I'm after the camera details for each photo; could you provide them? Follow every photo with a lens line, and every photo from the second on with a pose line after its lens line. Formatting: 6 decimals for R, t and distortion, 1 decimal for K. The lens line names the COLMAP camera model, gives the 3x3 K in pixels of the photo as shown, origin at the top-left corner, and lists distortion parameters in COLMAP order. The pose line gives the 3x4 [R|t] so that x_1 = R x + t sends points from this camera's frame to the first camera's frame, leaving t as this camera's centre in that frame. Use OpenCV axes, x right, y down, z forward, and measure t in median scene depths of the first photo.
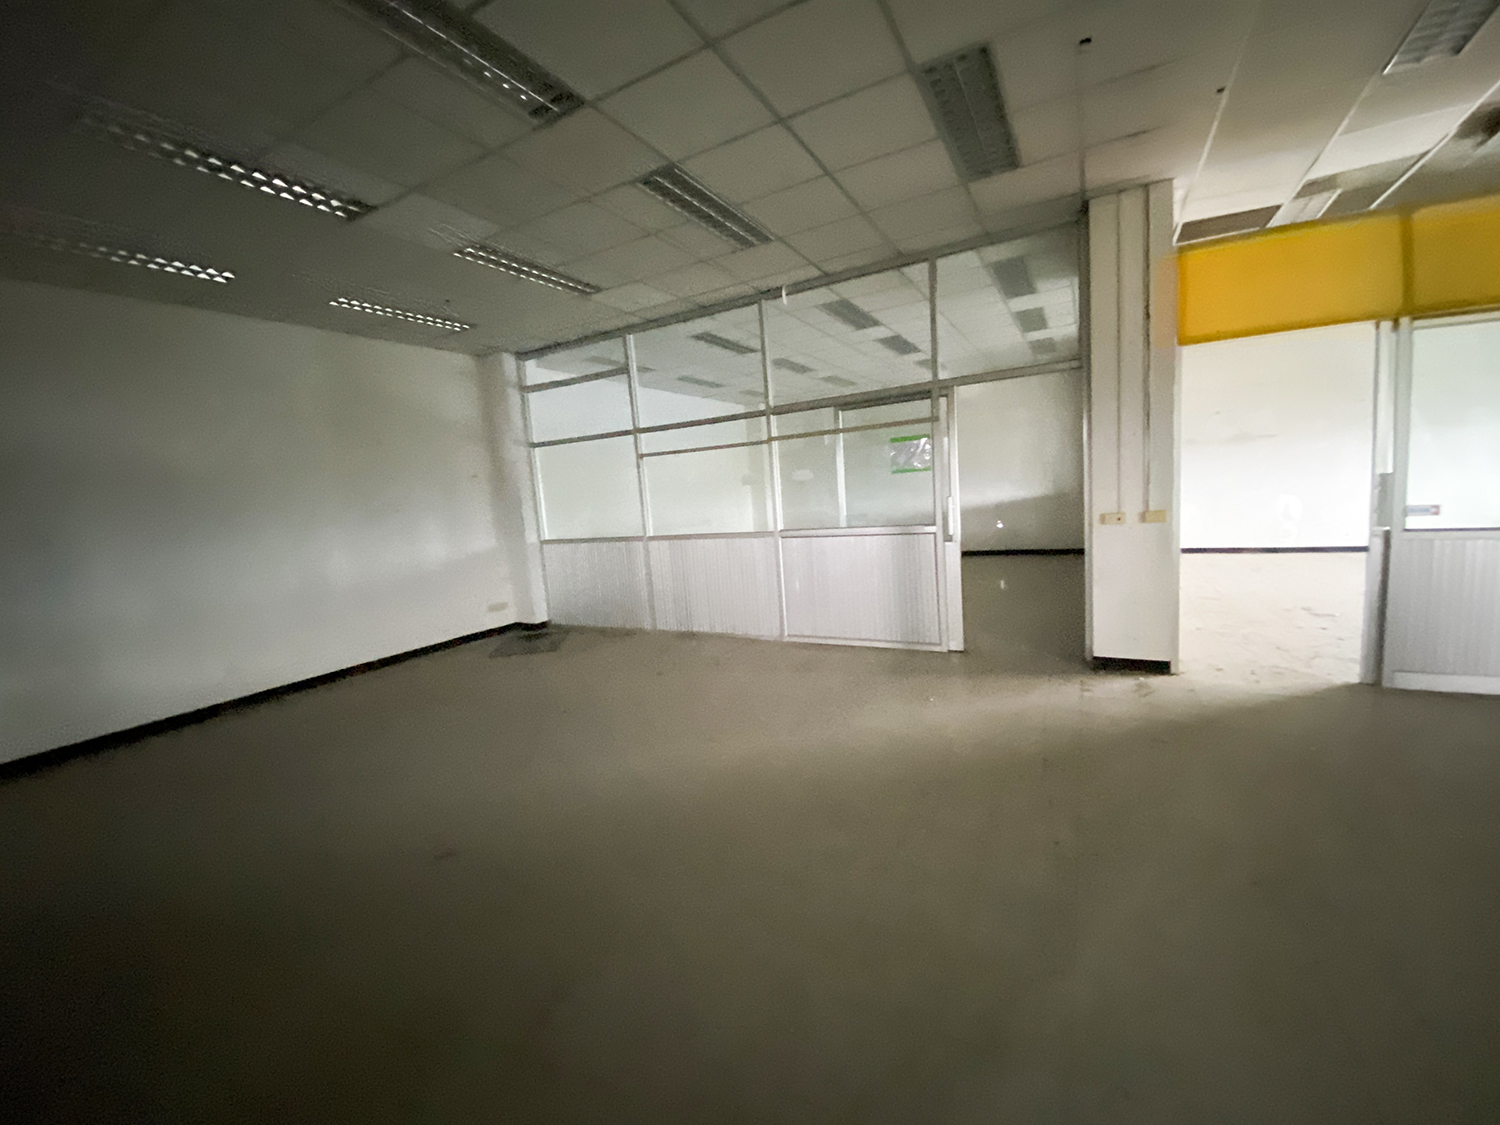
lens RADIAL K [[541.9, 0, 750.0], [0, 541.9, 562.5], [0, 0, 1]] dist [0.010289, -0.000098]
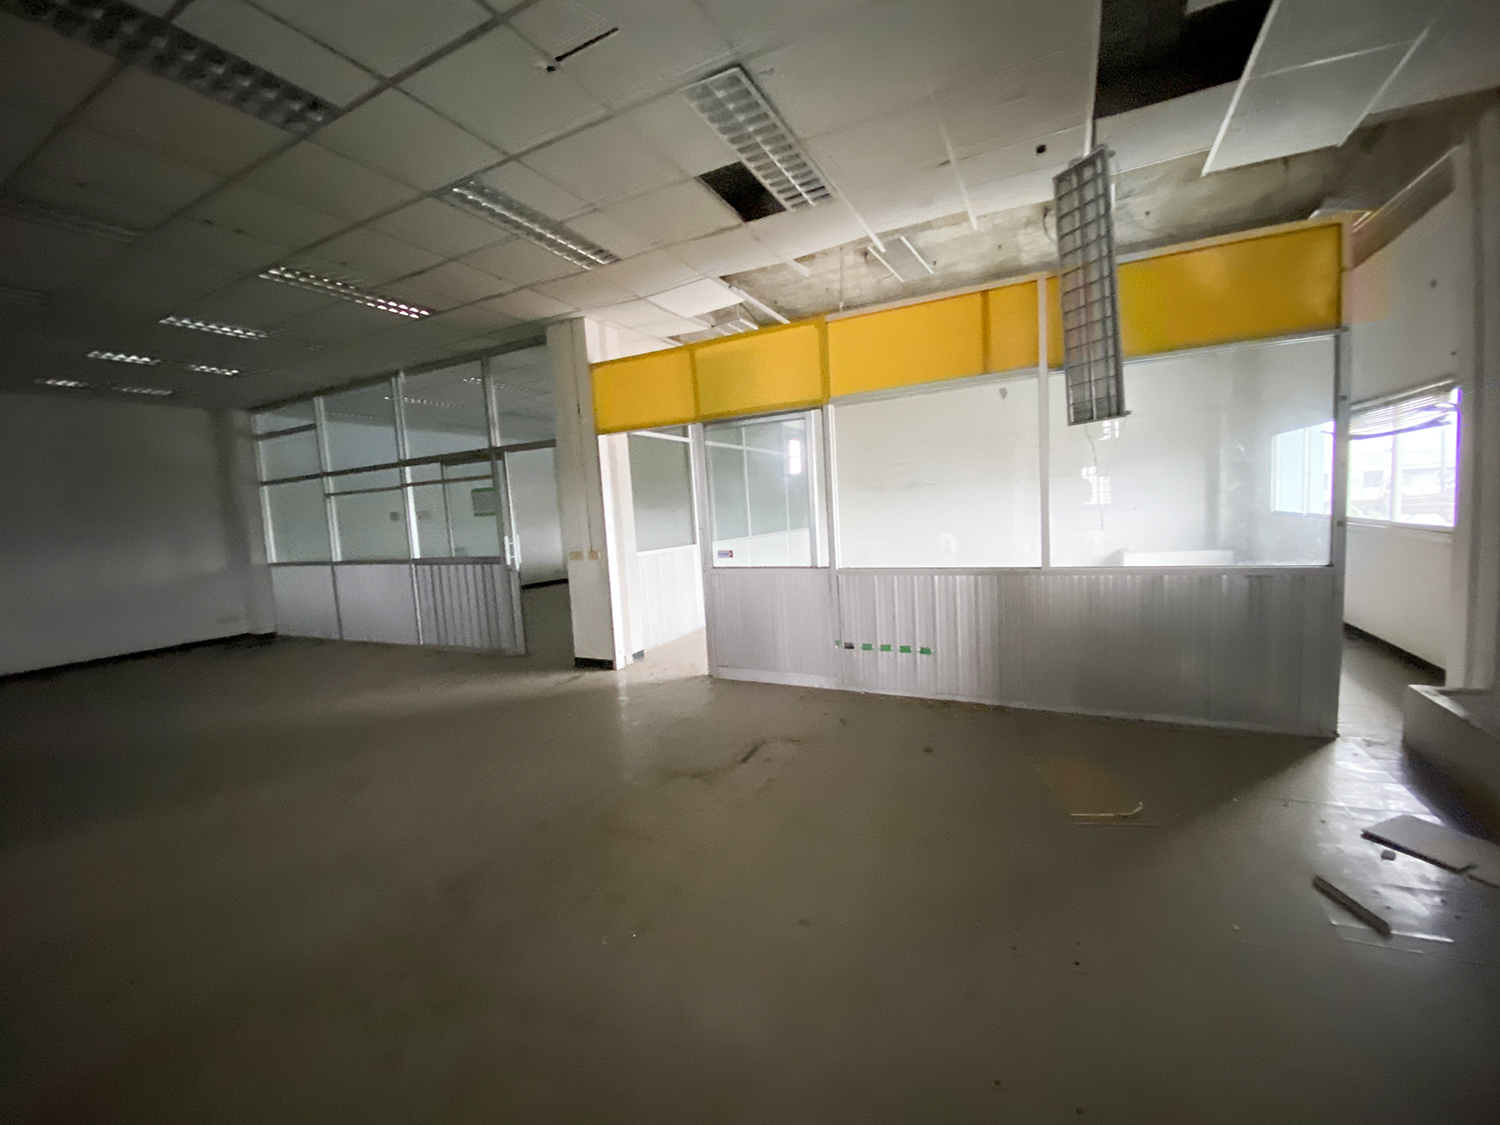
lens RADIAL K [[604.9, 0, 750.0], [0, 604.9, 562.5], [0, 0, 1]] dist [0.012594, -0.014543]
pose [[0.999886, 0.006338, -0.013726, 0.777173], [-0.006671, 0.999682, -0.024338, -0.020330], [0.013567, 0.024427, 0.999610, -0.345716]]
